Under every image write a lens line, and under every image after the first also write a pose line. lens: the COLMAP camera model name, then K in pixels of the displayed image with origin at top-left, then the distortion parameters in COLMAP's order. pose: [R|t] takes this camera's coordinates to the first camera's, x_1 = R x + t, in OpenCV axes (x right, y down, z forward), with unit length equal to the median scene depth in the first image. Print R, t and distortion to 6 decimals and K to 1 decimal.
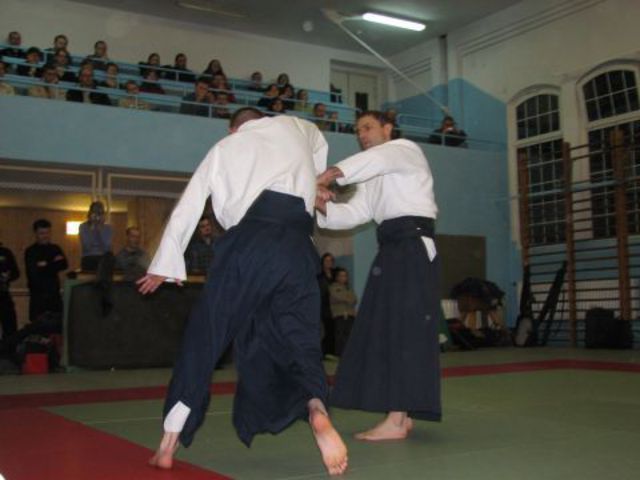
lens RADIAL K [[854.6, 0, 319.9], [0, 854.6, 239.8], [0, 0, 1]] dist [-0.002976, 0.539660]
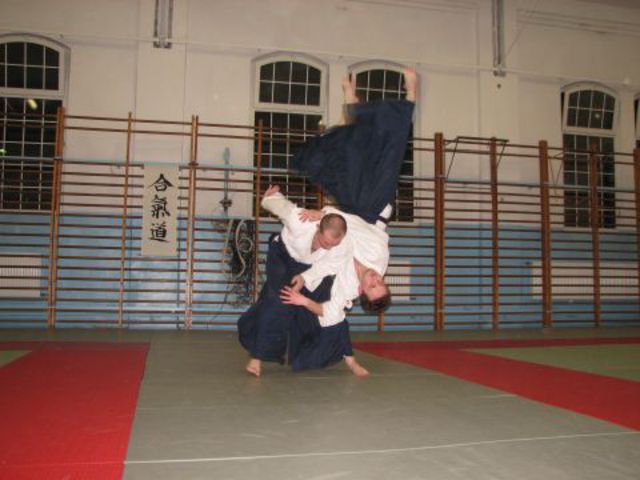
lens RADIAL K [[699.2, 0, 318.8], [0, 699.2, 241.2], [0, 0, 1]] dist [-0.208349, 0.306504]
pose [[0.306982, 0.084036, 0.947998, -0.460101], [-0.092428, 0.994018, -0.058185, 0.069737], [-0.947216, -0.069760, 0.312913, 0.770465]]
